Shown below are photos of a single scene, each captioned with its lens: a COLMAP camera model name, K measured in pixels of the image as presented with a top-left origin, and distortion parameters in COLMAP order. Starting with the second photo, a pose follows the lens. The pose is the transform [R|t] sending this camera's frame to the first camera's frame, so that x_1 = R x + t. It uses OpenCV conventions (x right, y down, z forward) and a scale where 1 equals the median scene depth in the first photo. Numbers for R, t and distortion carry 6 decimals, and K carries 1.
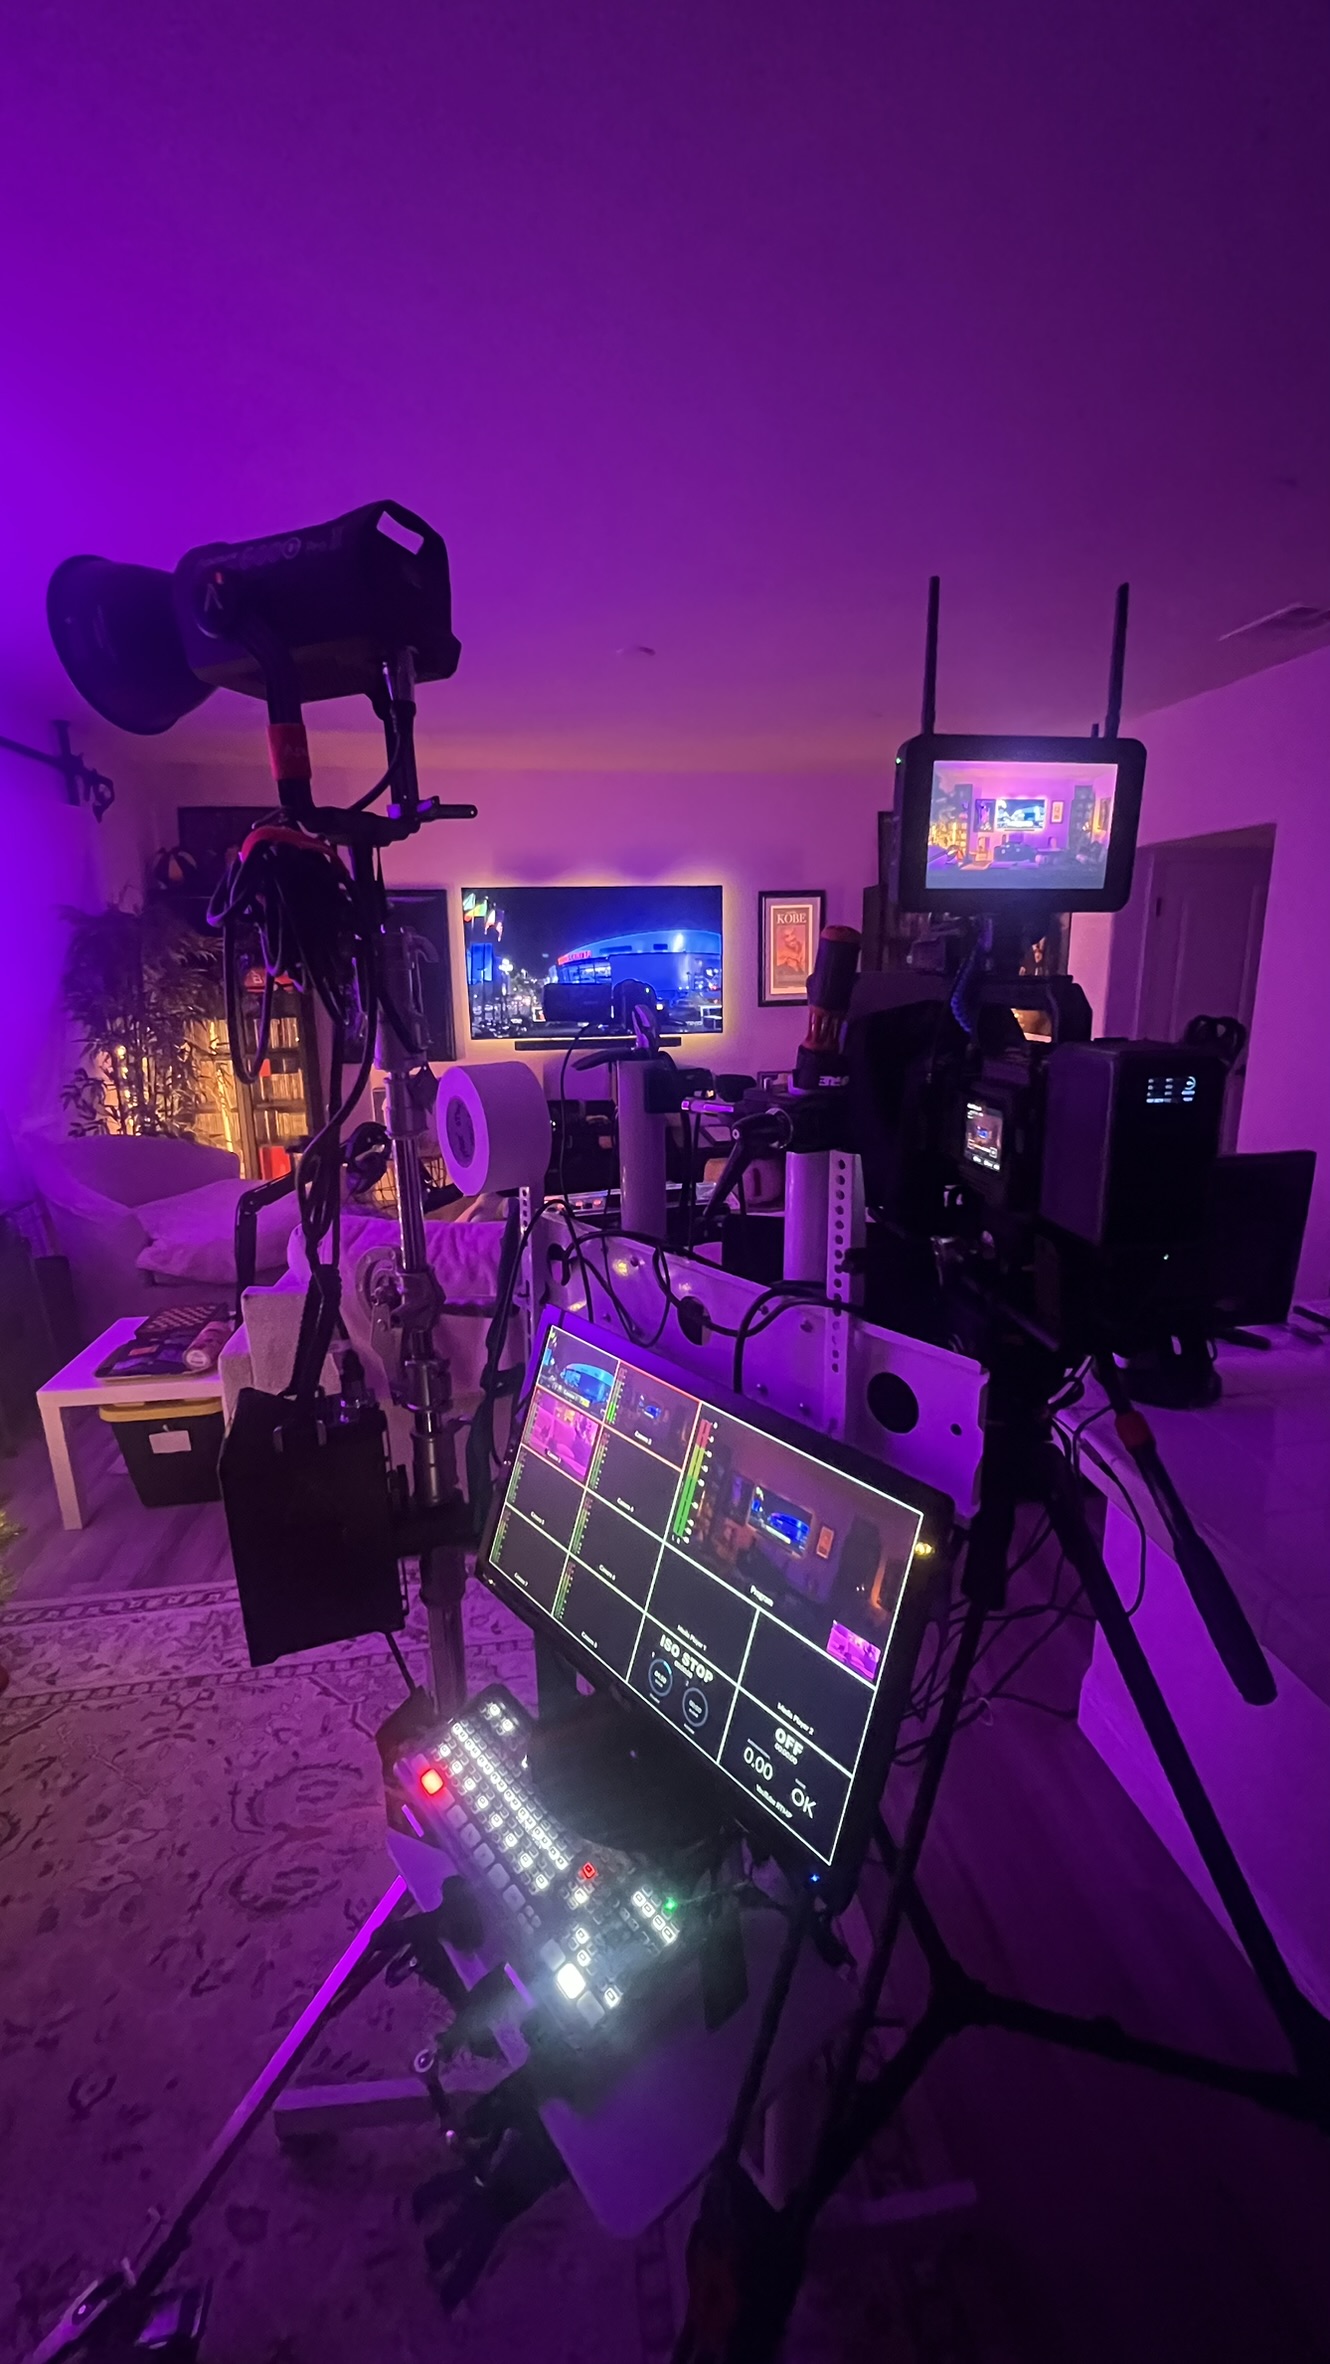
lens RADIAL K [[949.7, 0, 665.0], [0, 949.7, 1182.0], [0, 0, 1]] dist [0.000023, -0.000003]
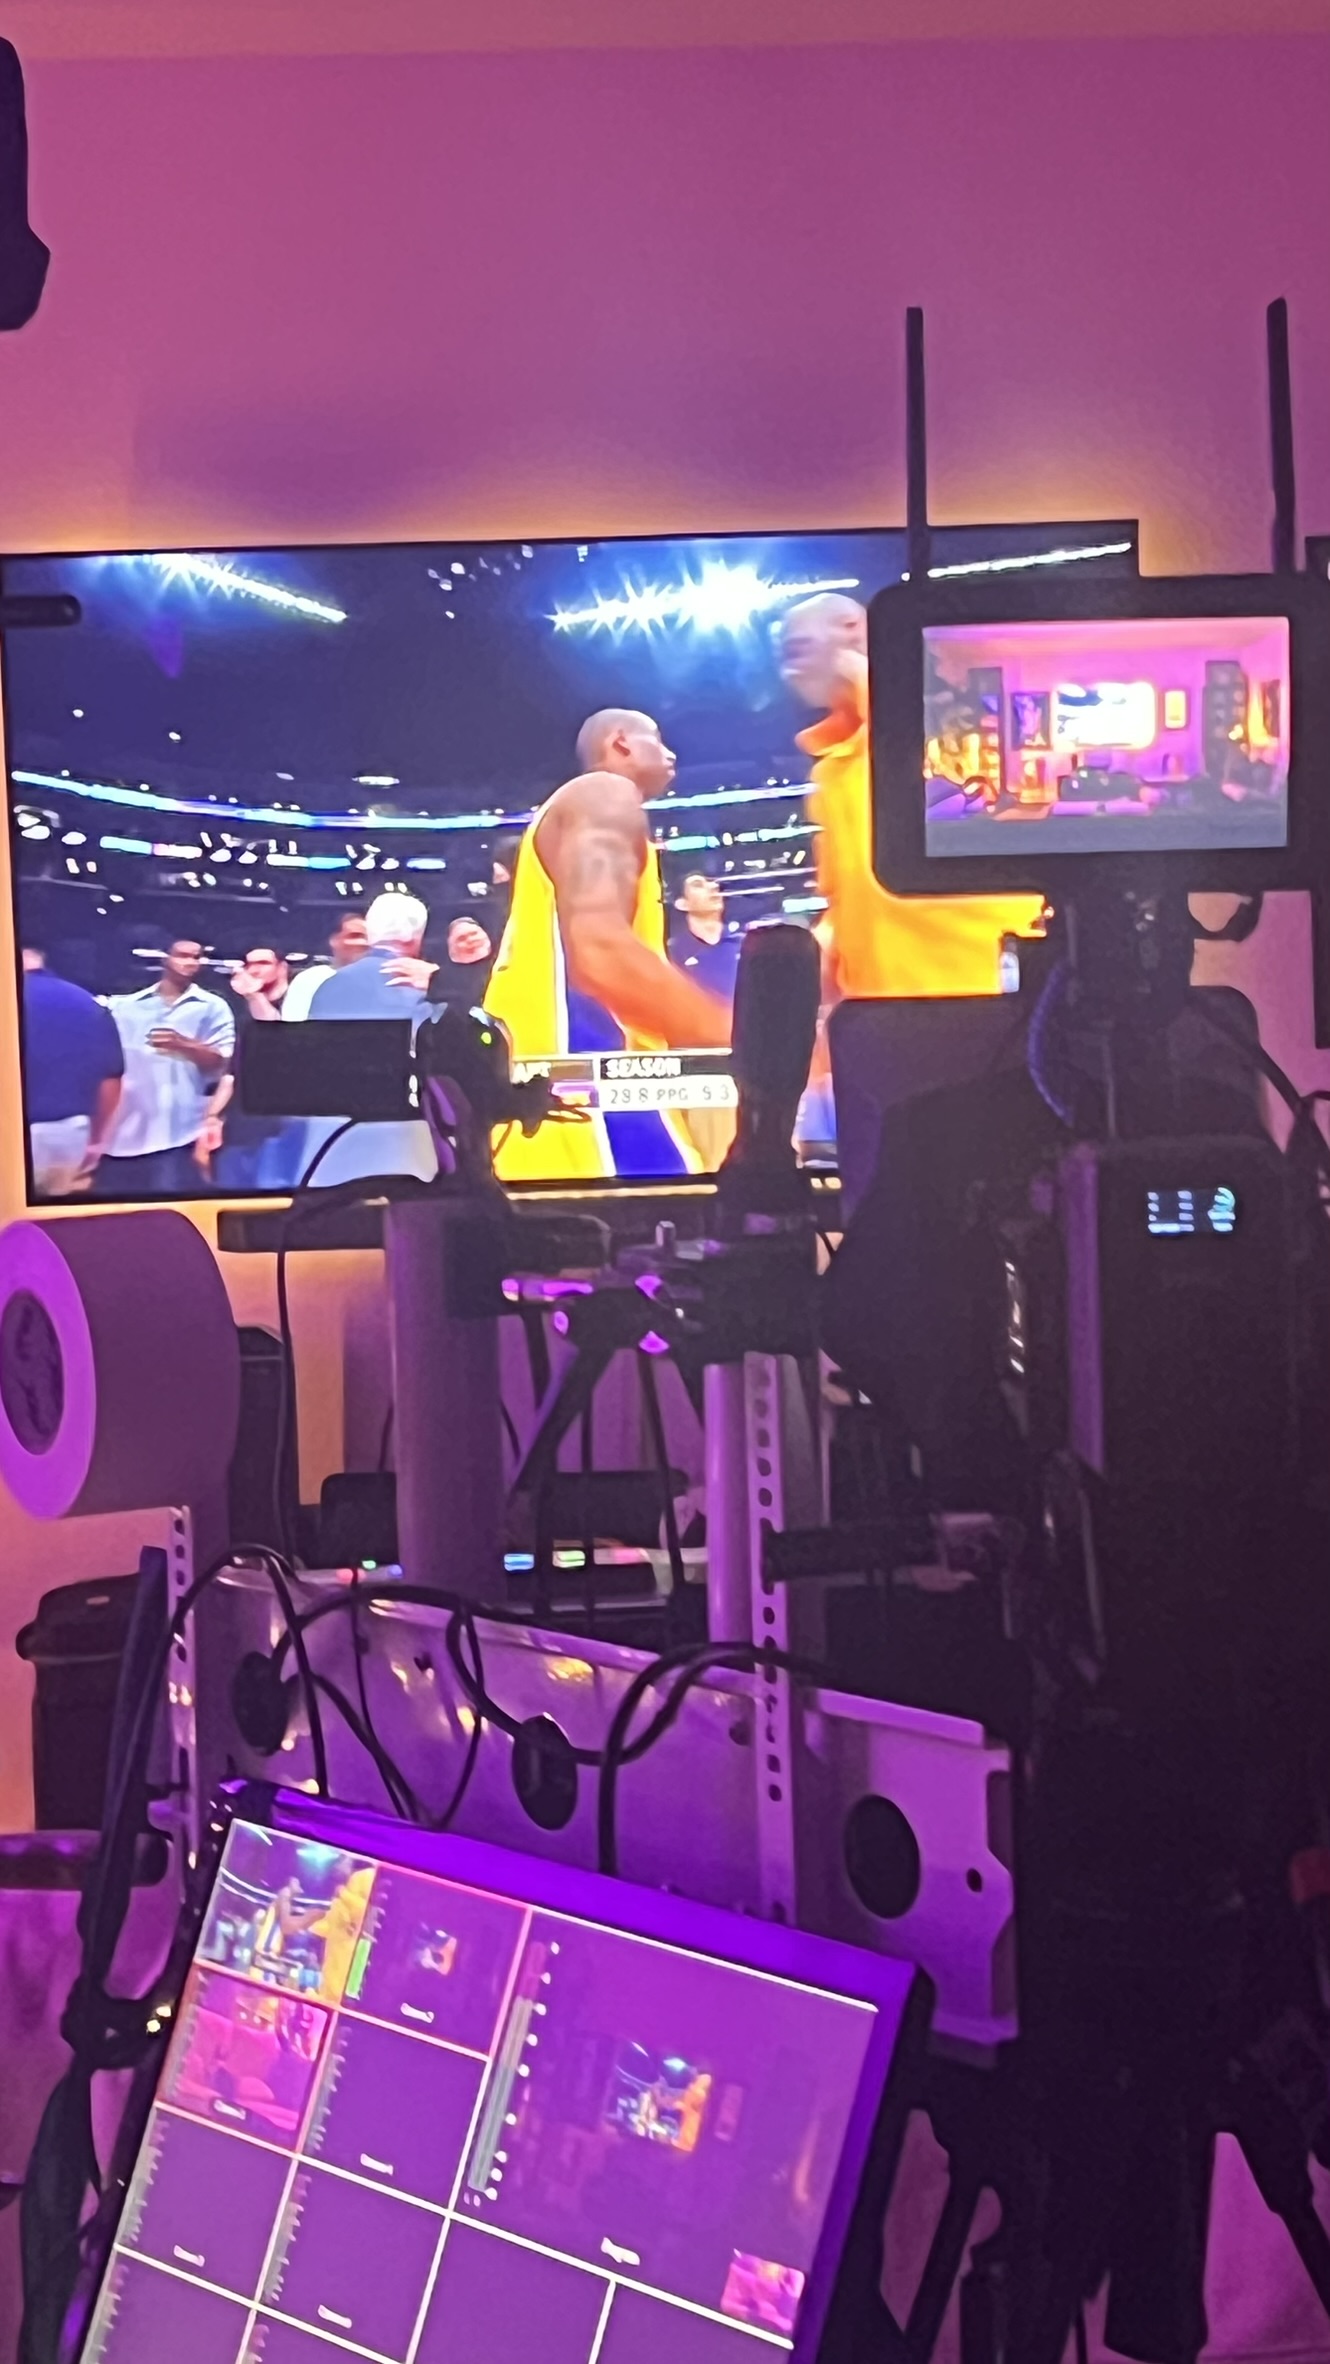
lens RADIAL K [[5679.1, 0, 665.0], [0, 5679.1, 1182.0], [0, 0, 1]] dist [0.142708, 0.492282]
pose [[0.996379, -0.011195, -0.084288, 0.386118], [-0.002109, 0.987736, -0.156117, 0.352969], [0.085002, 0.155729, 0.984136, -2.036828]]
